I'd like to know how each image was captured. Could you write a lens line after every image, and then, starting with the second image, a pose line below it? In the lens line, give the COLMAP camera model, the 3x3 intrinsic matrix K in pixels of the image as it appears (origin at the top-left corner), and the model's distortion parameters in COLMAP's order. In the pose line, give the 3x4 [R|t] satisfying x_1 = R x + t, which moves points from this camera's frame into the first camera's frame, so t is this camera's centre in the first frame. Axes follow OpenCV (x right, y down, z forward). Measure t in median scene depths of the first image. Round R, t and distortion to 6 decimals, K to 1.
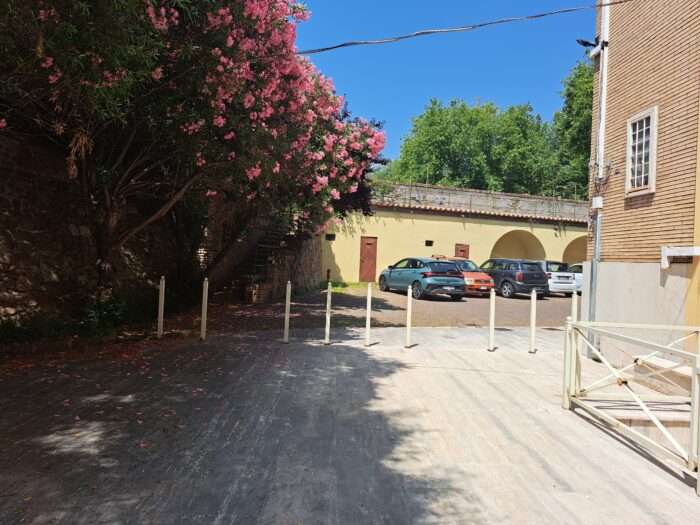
lens RADIAL K [[493.5, 0, 350.6], [0, 493.5, 262.1], [0, 0, 1]] dist [-0.002422, -0.017319]
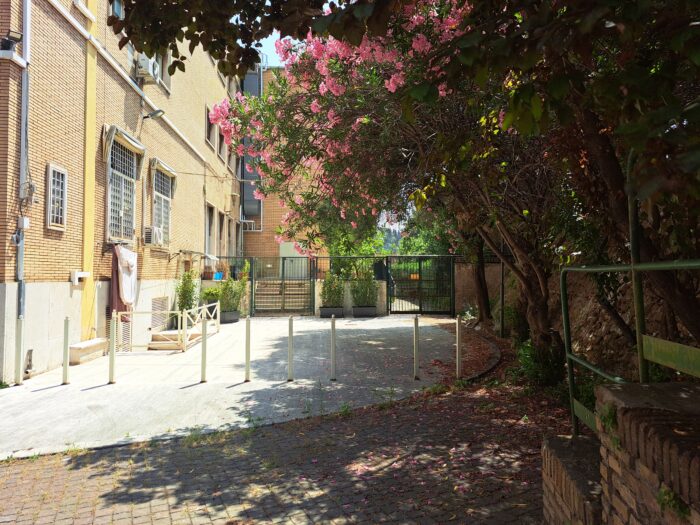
lens RADIAL K [[493.5, 0, 350.1], [0, 493.5, 261.4], [0, 0, 1]] dist [-0.002422, -0.017319]
pose [[-0.998579, -0.040335, -0.034827, -0.107098], [-0.039385, 0.998844, -0.027558, -0.036128], [0.035898, -0.026148, -0.999013, 1.744913]]
